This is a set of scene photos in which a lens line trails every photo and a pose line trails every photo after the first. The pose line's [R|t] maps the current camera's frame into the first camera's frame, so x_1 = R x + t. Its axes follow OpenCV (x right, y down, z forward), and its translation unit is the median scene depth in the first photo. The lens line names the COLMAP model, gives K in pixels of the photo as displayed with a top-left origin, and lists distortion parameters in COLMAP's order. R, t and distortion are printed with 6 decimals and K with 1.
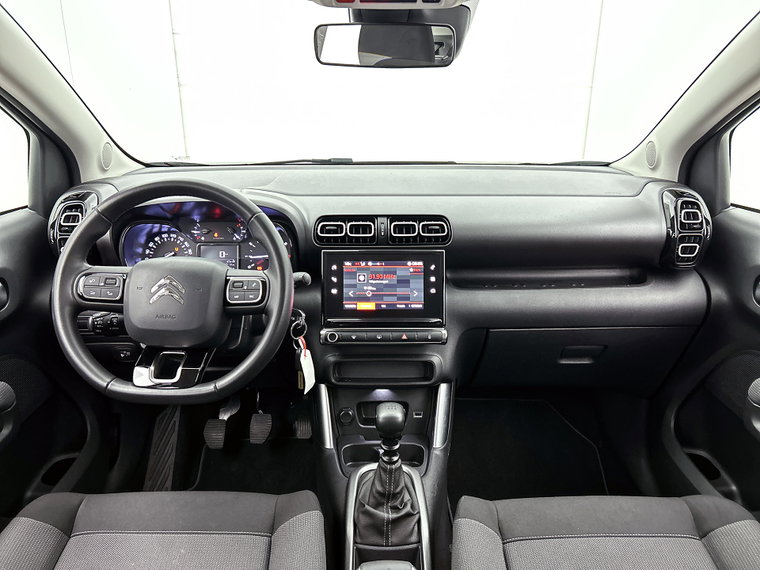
lens RADIAL K [[568.8, 0, 380.0], [0, 568.8, 285.0], [0, 0, 1]] dist [0.056679, -0.059386]
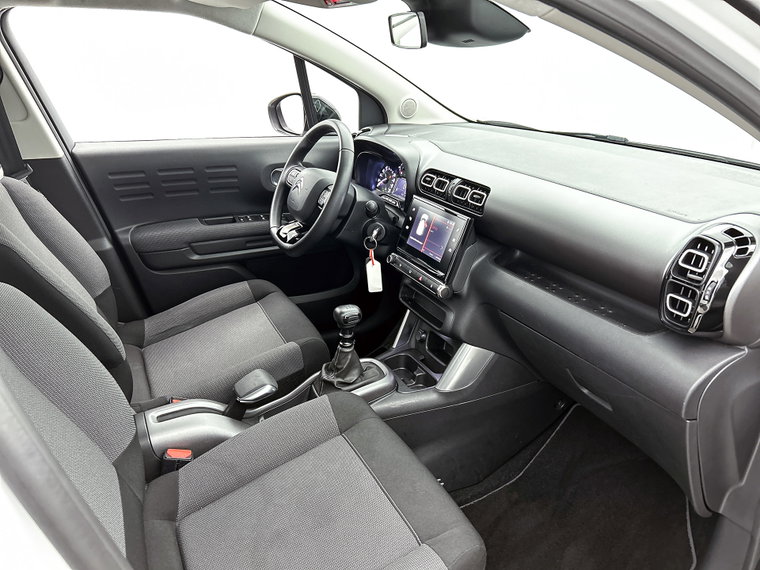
lens RADIAL K [[568.8, 0, 380.0], [0, 568.8, 285.0], [0, 0, 1]] dist [0.056679, -0.059386]
pose [[0.442038, 0.346852, -0.827222, 0.983346], [-0.302300, 0.925869, 0.226676, -0.138051], [0.844521, 0.149870, 0.514123, 0.318486]]
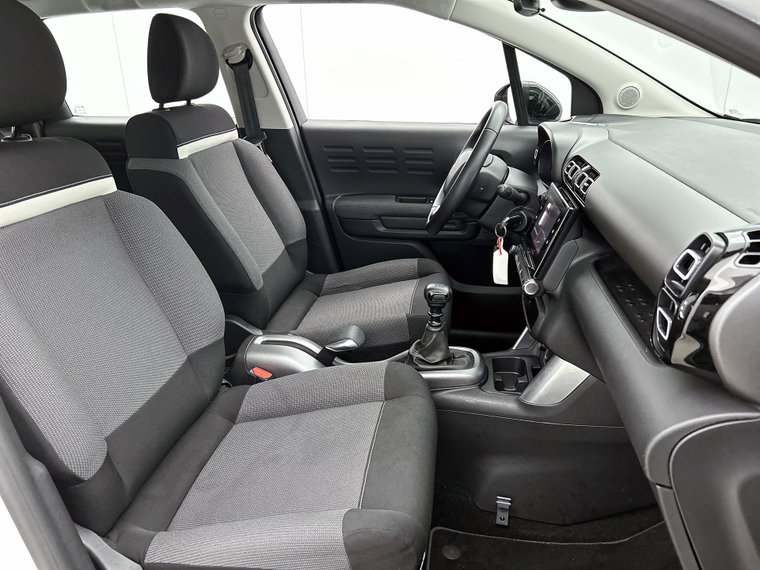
lens RADIAL K [[568.8, 0, 380.0], [0, 568.8, 285.0], [0, 0, 1]] dist [0.056679, -0.059386]
pose [[-0.148438, 0.357181, -0.922165, 1.075536], [-0.316635, 0.866239, 0.386487, -0.215388], [0.936861, 0.349359, -0.015487, 0.771836]]
